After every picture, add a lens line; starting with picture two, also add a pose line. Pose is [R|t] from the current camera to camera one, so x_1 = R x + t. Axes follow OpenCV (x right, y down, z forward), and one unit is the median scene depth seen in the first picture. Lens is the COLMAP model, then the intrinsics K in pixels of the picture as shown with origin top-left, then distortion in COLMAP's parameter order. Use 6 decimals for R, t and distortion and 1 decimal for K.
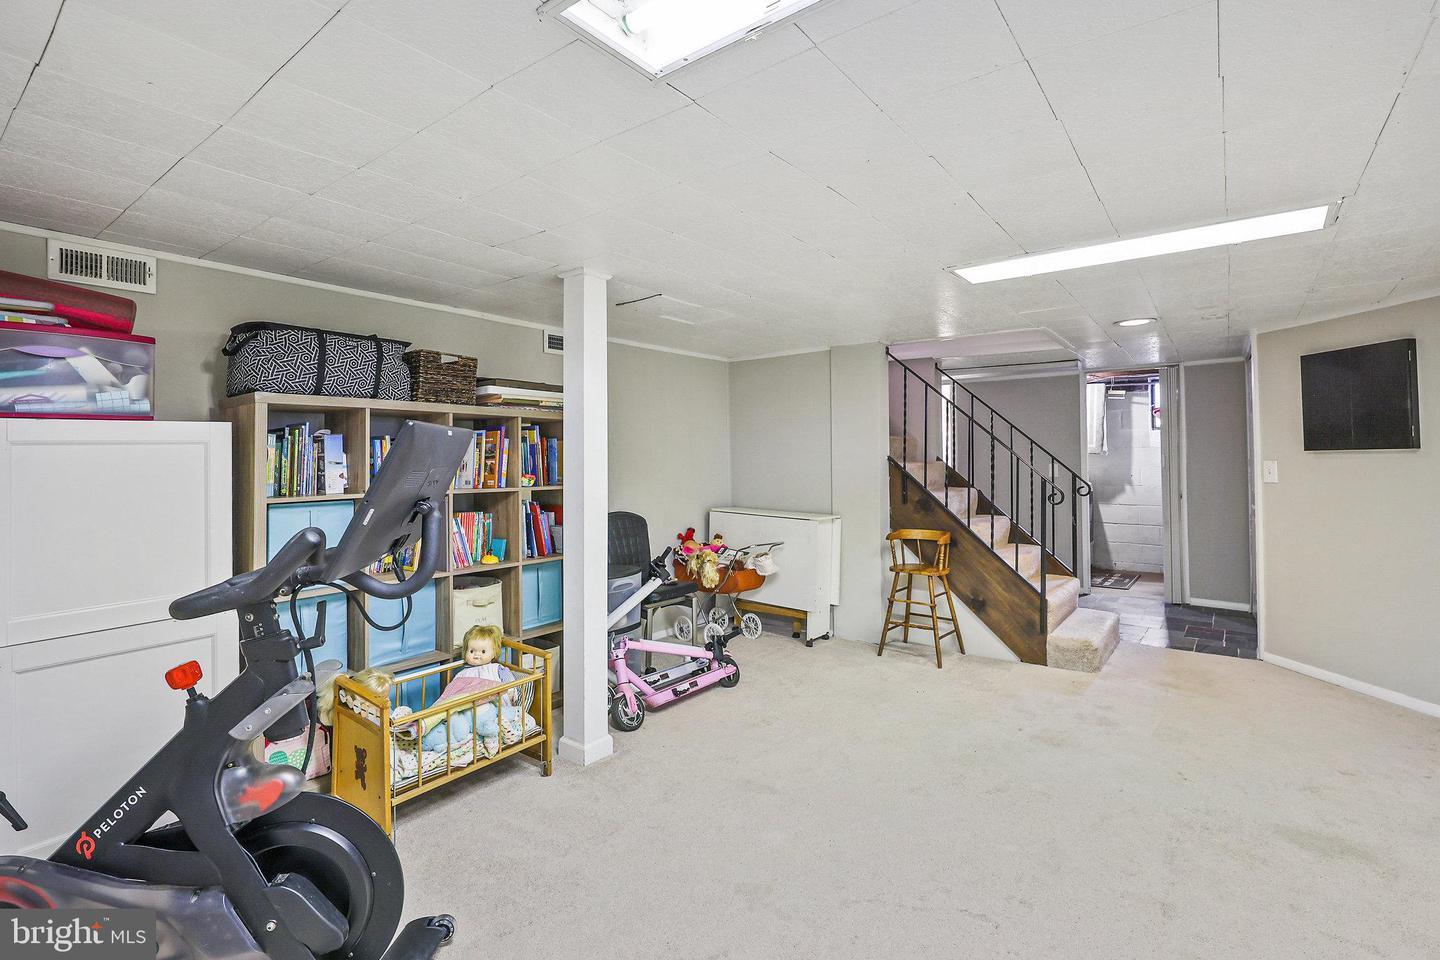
lens RADIAL K [[662.8, 0, 720.1], [0, 662.8, 456.4], [0, 0, 1]] dist [-0.001355, -0.000270]
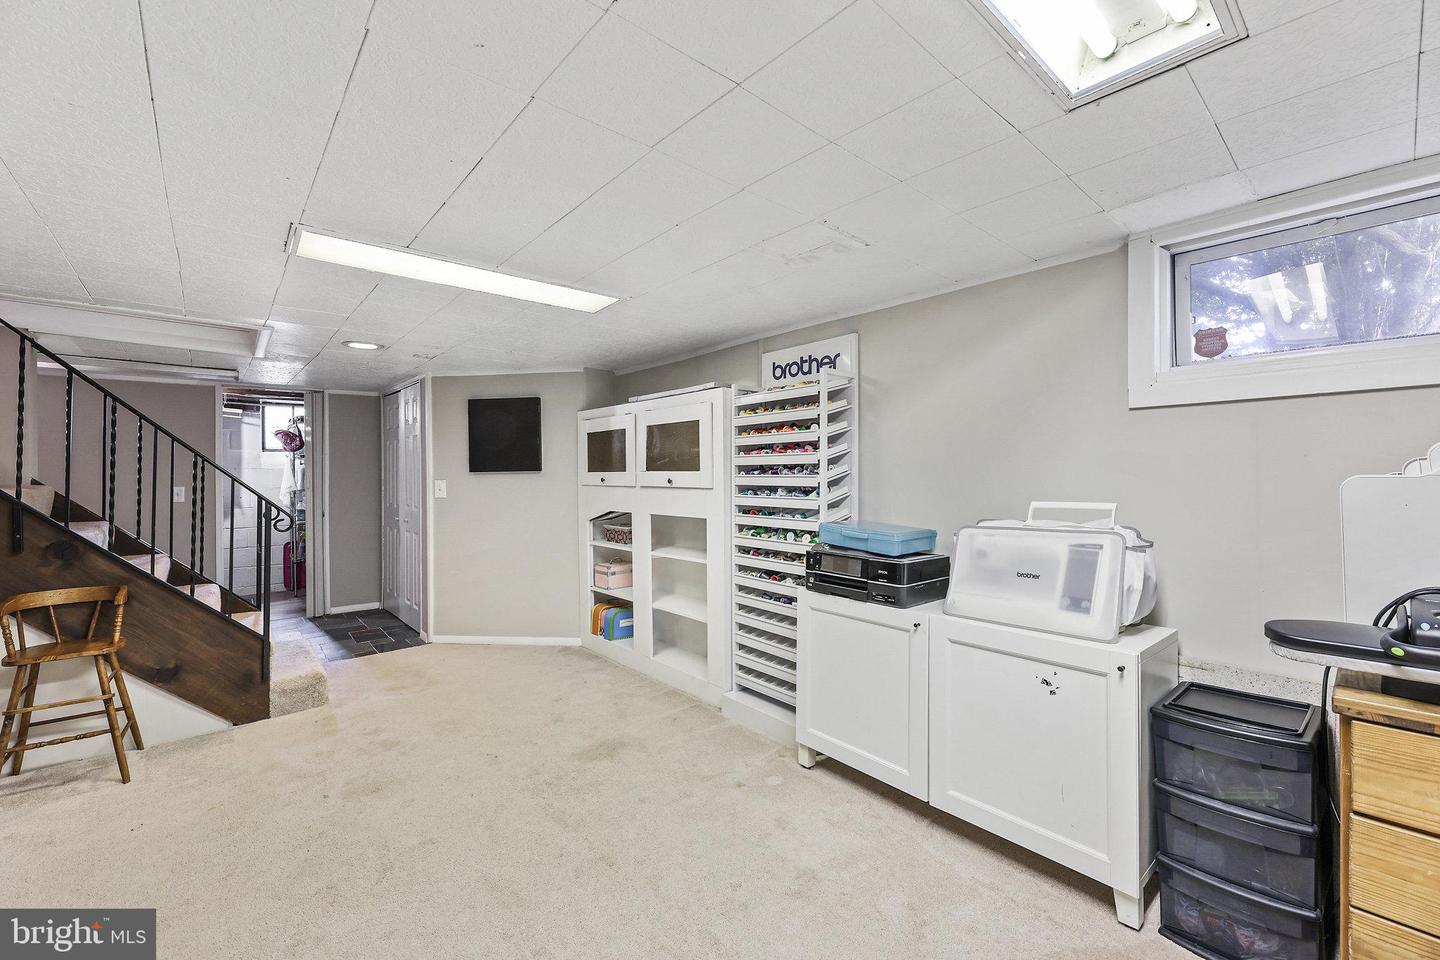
lens RADIAL K [[585.6, 0, 714.8], [0, 585.6, 477.5], [0, 0, 1]] dist [-0.000537, -0.000002]
pose [[0.208782, -0.001783, 0.977960, -0.132038], [0.004277, 0.999990, 0.000910, 0.002679], [-0.977953, 0.003992, 0.208788, 0.262985]]
